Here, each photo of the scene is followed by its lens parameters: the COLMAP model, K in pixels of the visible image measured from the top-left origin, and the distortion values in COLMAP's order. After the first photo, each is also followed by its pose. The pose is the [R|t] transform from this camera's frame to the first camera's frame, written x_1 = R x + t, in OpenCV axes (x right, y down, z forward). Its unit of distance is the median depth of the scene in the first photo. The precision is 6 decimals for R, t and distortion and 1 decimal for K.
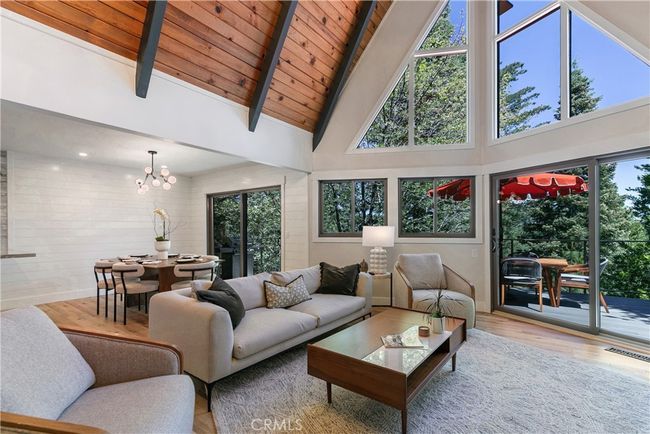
lens RADIAL K [[302.8, 0, 335.2], [0, 302.8, 226.6], [0, 0, 1]] dist [0.003157, 0.000159]
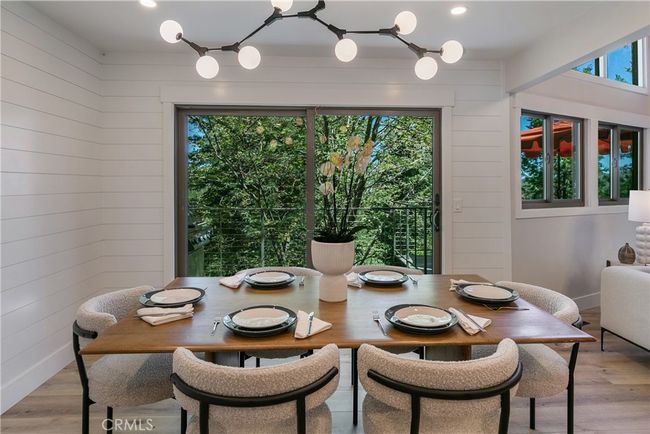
lens RADIAL K [[384.7, 0, 329.1], [0, 384.7, 185.5], [0, 0, 1]] dist [-0.002850, -0.000005]
pose [[0.778586, 0.000890, 0.627538, -0.966279], [-0.008930, 0.999913, 0.009661, -0.015920], [-0.627475, -0.013126, 0.778526, 0.818941]]
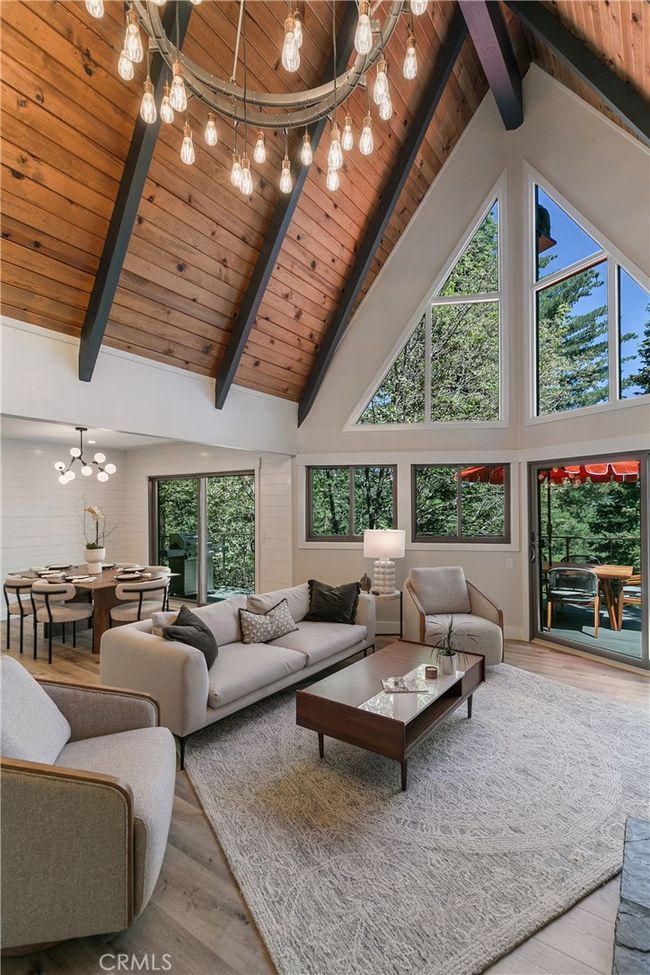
lens RADIAL K [[456.7, 0, 344.0], [0, 456.7, 500.1], [0, 0, 1]] dist [-0.001007, -0.000535]
pose [[0.999414, -0.001137, 0.034209, 0.000891], [0.001292, 0.999989, -0.004509, -0.075942], [-0.034204, 0.004551, 0.999405, -0.159350]]
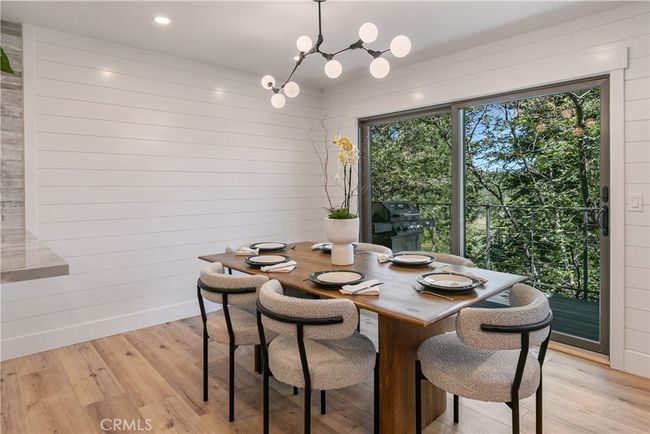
lens RADIAL K [[384.7, 0, 329.1], [0, 384.7, 185.5], [0, 0, 1]] dist [-0.002850, -0.000005]
pose [[0.979487, -0.001371, -0.201501, -0.570716], [0.002501, 0.999983, 0.005354, 0.003239], [0.201491, -0.005748, 0.979474, 0.591834]]
